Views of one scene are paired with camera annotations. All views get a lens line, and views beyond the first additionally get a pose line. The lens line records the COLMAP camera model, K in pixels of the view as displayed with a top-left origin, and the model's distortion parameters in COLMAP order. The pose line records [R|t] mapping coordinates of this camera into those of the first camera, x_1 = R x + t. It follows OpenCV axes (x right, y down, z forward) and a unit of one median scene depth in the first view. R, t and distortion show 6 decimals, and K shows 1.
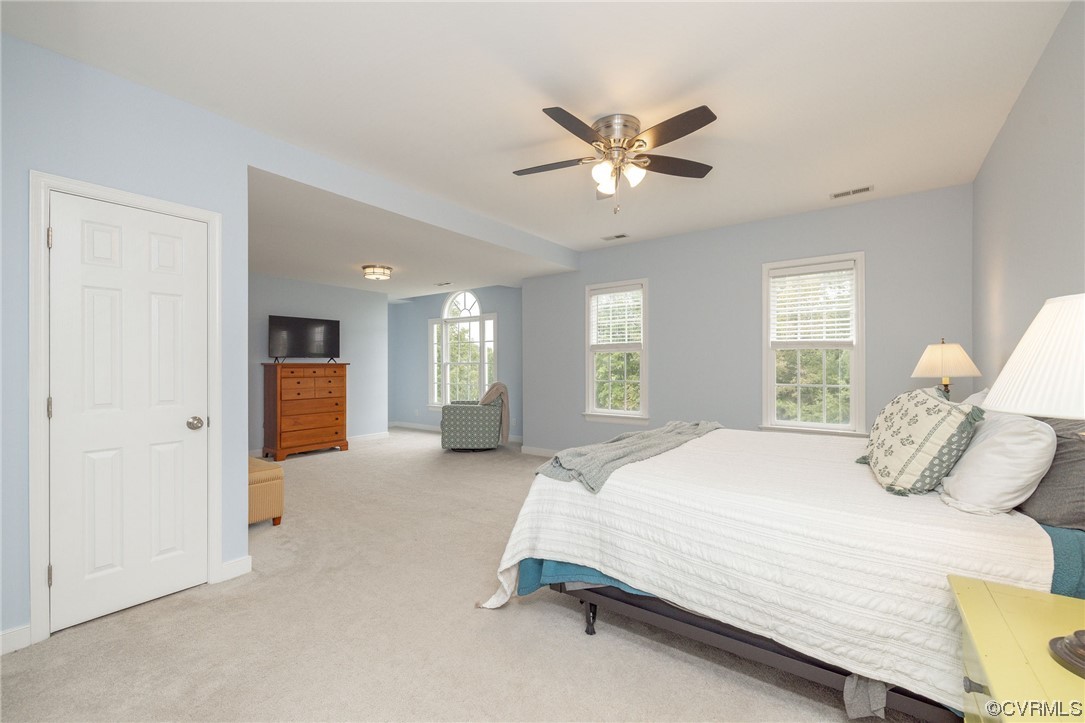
lens RADIAL K [[457.5, 0, 540.2], [0, 457.5, 362.9], [0, 0, 1]] dist [0.002538, 0.000336]
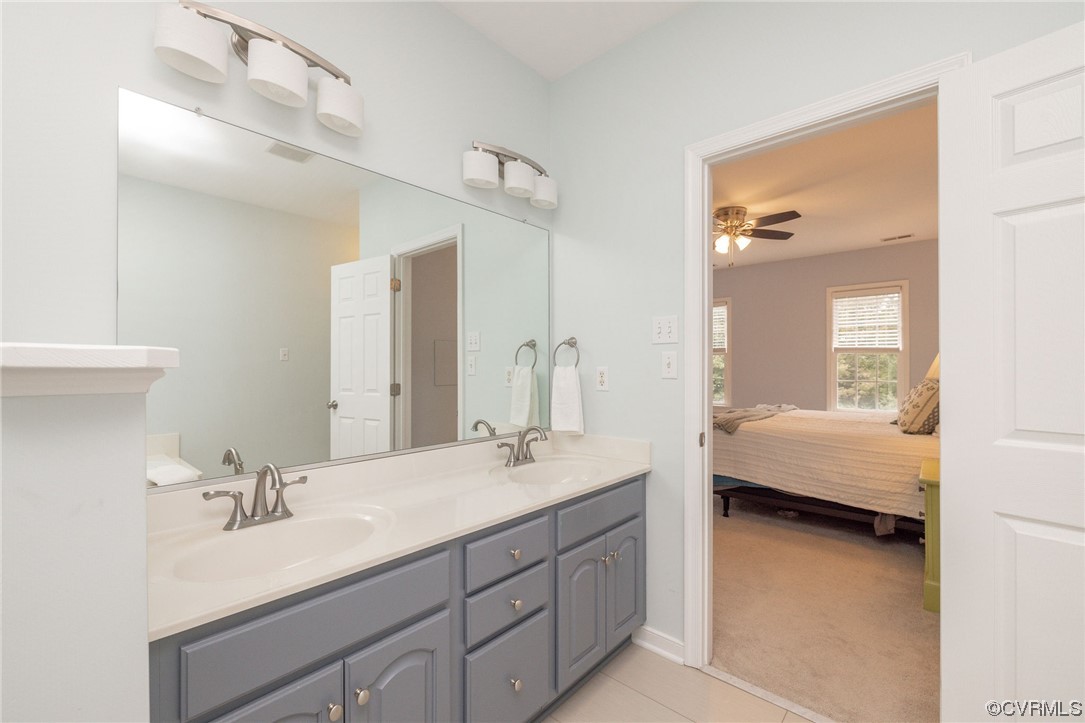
lens RADIAL K [[457.5, 0, 540.2], [0, 457.5, 362.9], [0, 0, 1]] dist [0.002538, 0.000336]
pose [[0.995120, 0.003489, -0.098607, -0.455061], [-0.003979, 0.999981, -0.004775, 0.014130], [0.098588, 0.005144, 0.995115, -0.868646]]
